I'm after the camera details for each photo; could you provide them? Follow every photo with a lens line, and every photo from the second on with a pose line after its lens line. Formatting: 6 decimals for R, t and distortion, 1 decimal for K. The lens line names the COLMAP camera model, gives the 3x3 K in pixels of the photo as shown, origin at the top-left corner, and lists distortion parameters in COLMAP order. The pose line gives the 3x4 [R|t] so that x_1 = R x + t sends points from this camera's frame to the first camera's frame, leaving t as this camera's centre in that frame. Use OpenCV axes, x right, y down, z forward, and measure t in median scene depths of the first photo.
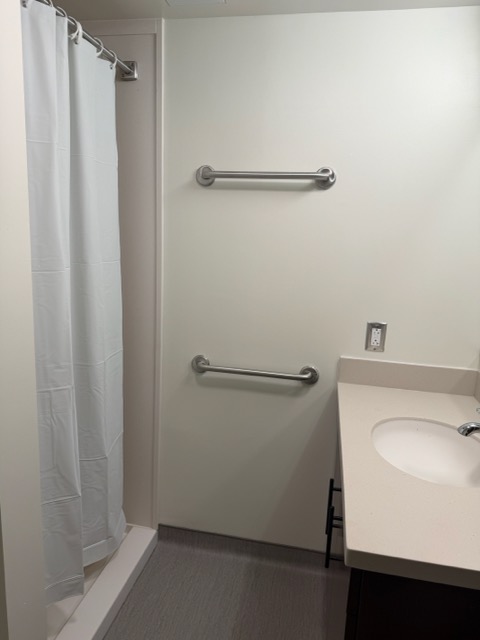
lens RADIAL K [[448.9, 0, 244.0], [0, 448.9, 313.1], [0, 0, 1]] dist [0.061408, -0.086579]
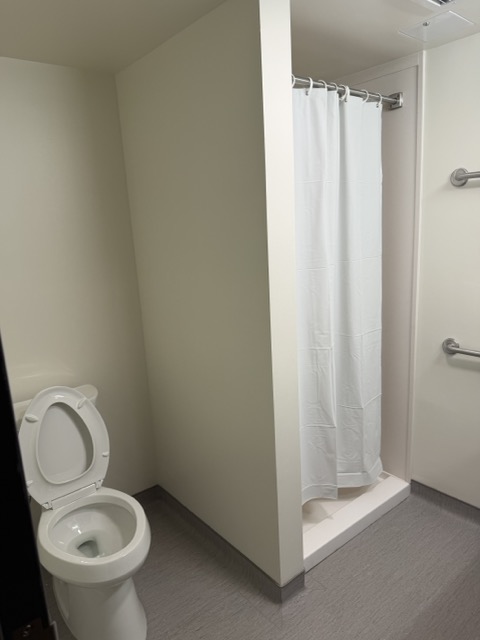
lens RADIAL K [[449.5, 0, 232.7], [0, 449.5, 307.1], [0, 0, 1]] dist [0.069404, -0.145248]
pose [[0.759794, 0.044095, -0.648667, 0.239712], [-0.031352, 0.999022, 0.031187, -0.001938], [0.649408, -0.003359, 0.760433, -0.225890]]
